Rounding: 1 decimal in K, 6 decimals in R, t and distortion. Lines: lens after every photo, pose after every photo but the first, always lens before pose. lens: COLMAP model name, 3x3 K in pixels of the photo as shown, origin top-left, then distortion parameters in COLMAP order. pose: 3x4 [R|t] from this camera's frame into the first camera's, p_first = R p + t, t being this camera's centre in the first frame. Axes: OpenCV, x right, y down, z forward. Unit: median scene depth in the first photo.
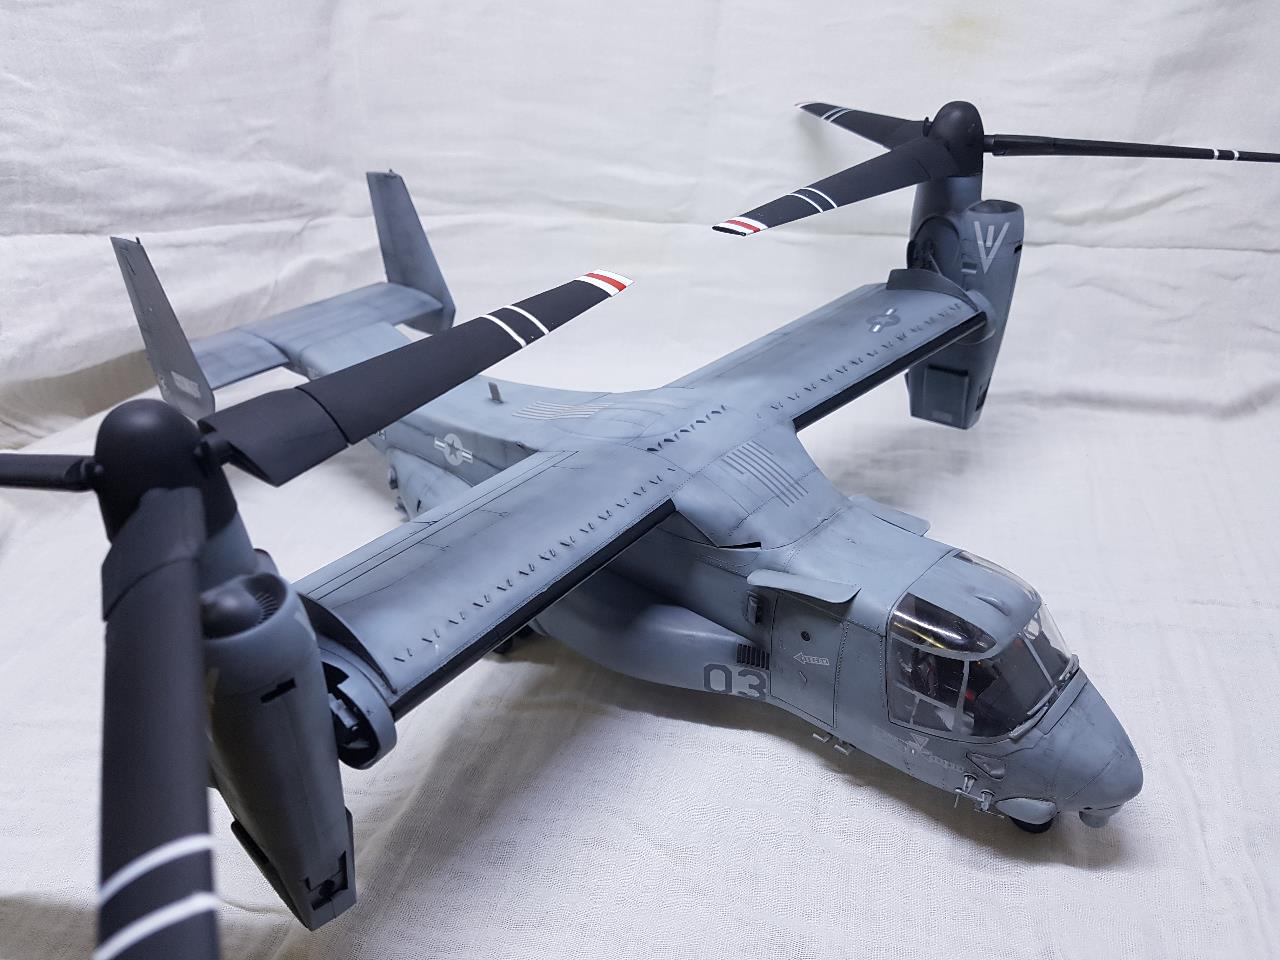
lens RADIAL K [[1024.1, 0, 616.4], [0, 1024.1, 524.3], [0, 0, 1]] dist [0.051403, -0.139309]
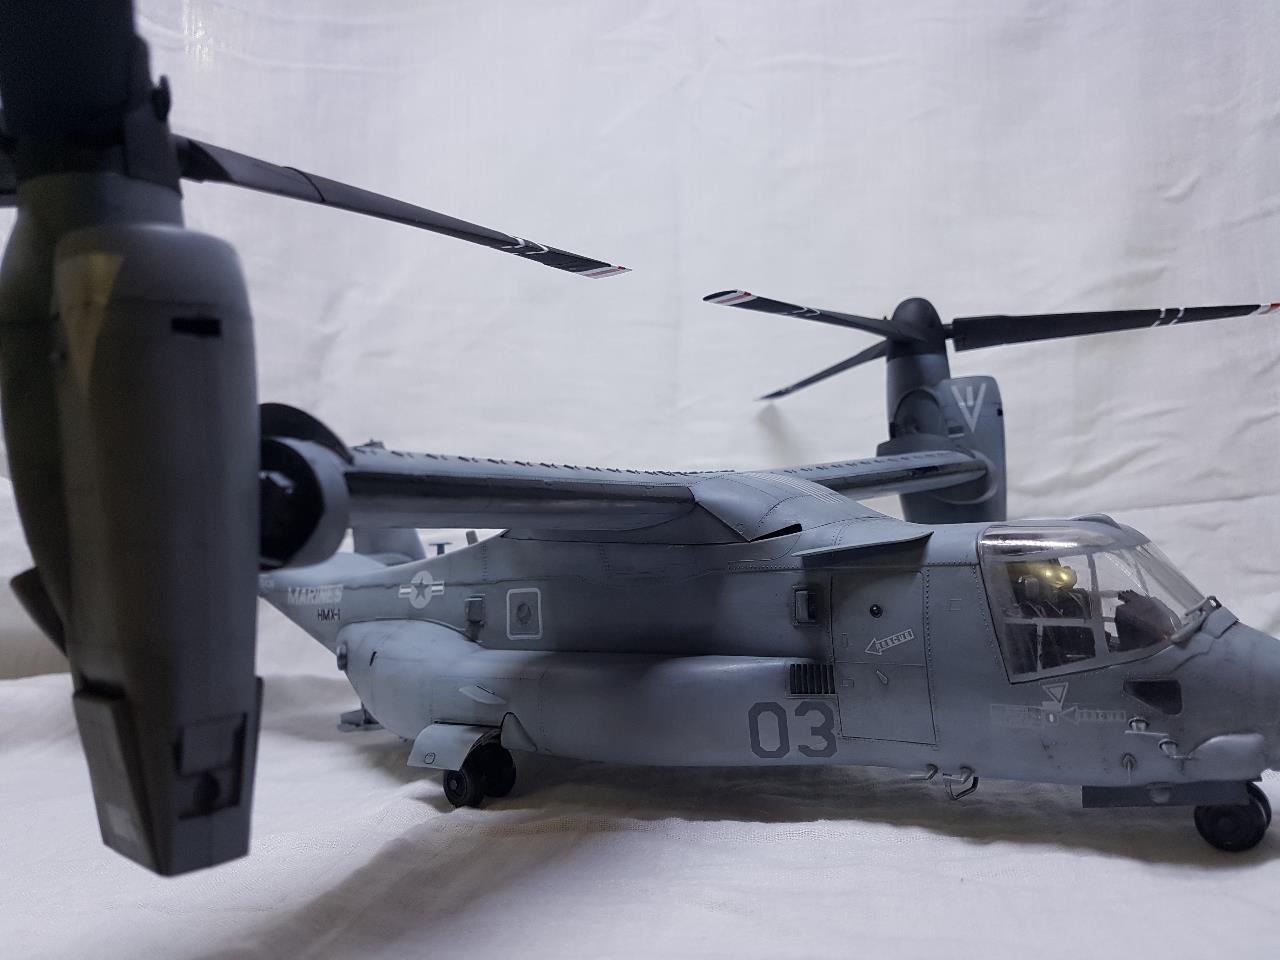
lens RADIAL K [[1034.2, 0, 640.0], [0, 1034.2, 480.0], [0, 0, 1]] dist [0.042258, -0.119436]
pose [[0.996854, -0.026364, 0.074752, -0.044689], [0.064067, 0.823278, -0.564012, 0.400935], [-0.046672, 0.567026, 0.822376, 0.261738]]
